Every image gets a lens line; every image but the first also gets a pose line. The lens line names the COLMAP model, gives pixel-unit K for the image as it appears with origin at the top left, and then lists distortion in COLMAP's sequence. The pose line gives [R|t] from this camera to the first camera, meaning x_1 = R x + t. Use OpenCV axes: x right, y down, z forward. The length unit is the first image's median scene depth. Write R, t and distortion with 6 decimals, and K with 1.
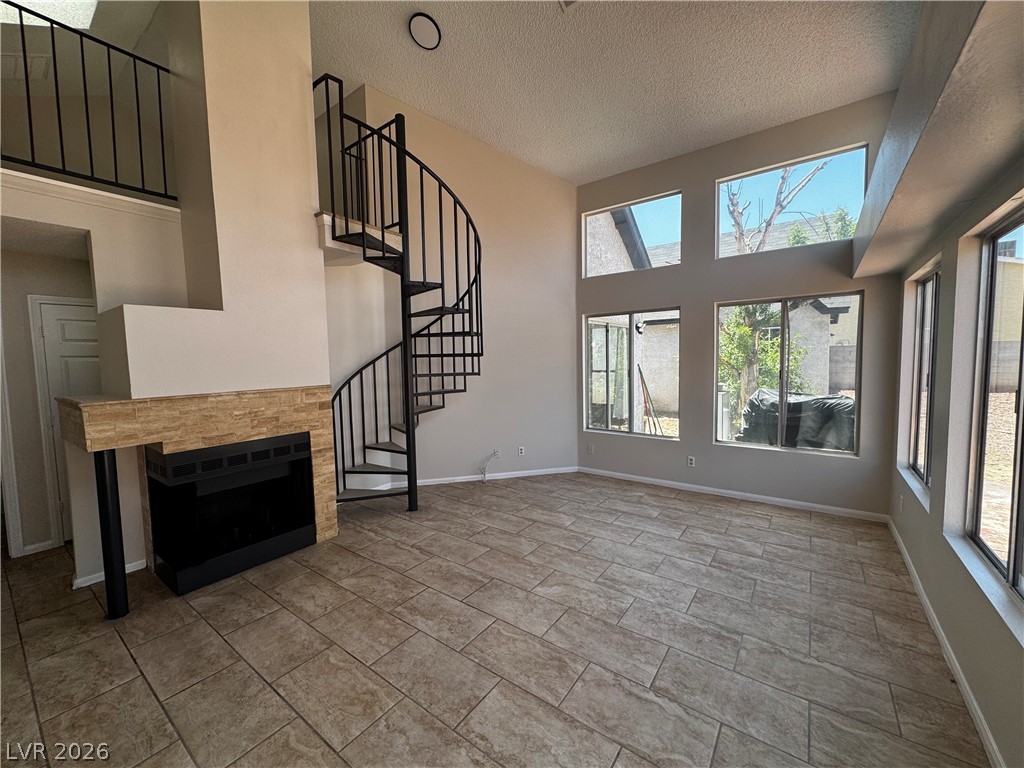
lens RADIAL K [[407.6, 0, 512.3], [0, 407.6, 385.8], [0, 0, 1]] dist [-0.003997, 0.001236]
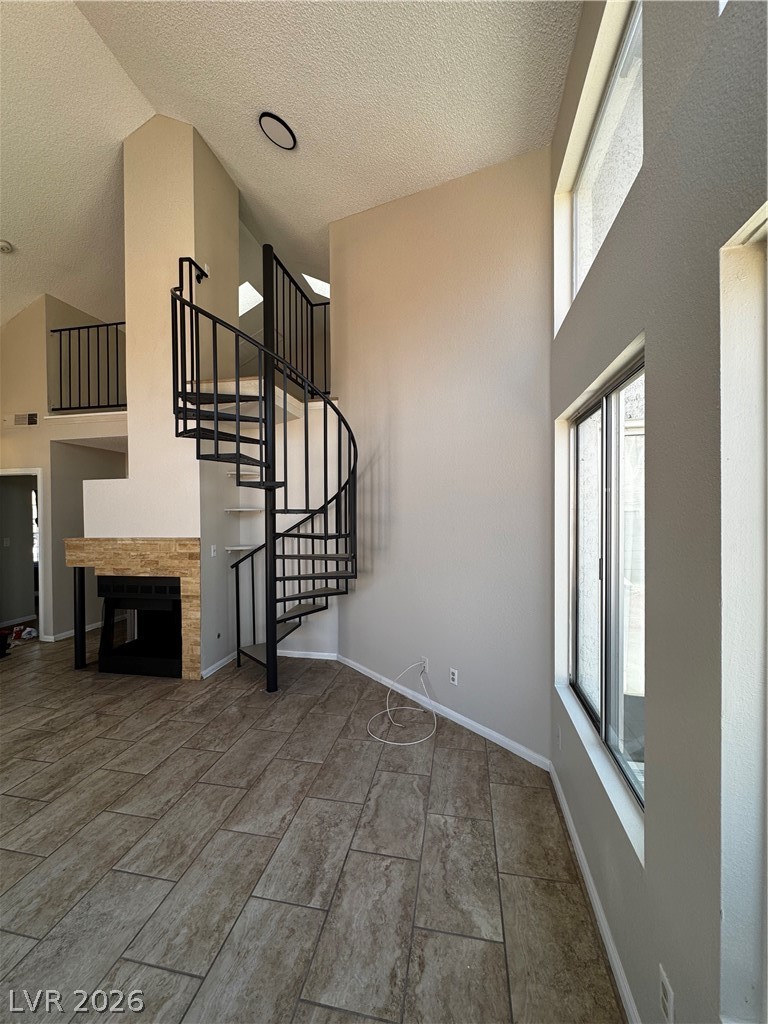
lens RADIAL K [[407.6, 0, 383.6], [0, 407.6, 513.2], [0, 0, 1]] dist [-0.003997, 0.001236]
pose [[0.428211, 0.022547, -0.903397, 0.782823], [-0.058834, 0.998263, -0.002972, -0.098740], [0.901761, 0.054423, 0.428794, 1.031492]]
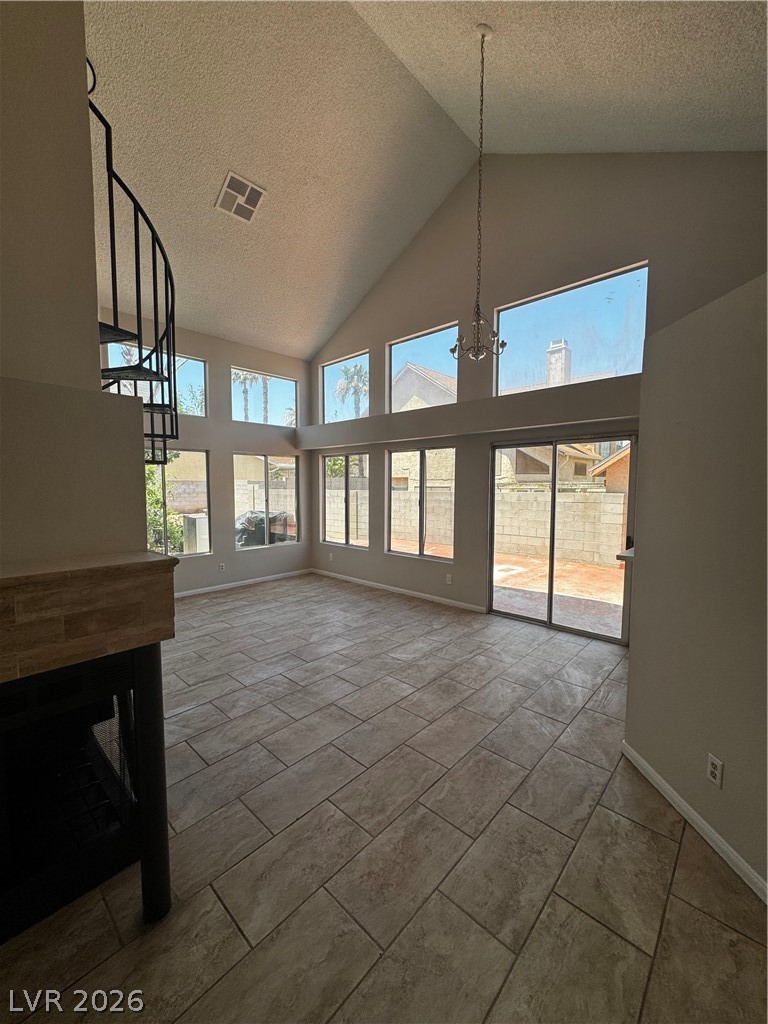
lens RADIAL K [[407.6, 0, 384.7], [0, 407.6, 515.4], [0, 0, 1]] dist [-0.003997, 0.001236]
pose [[0.111450, -0.055271, 0.992232, -1.128318], [0.062326, 0.996875, 0.048529, -0.021514], [-0.991814, 0.056434, 0.114546, 0.424121]]
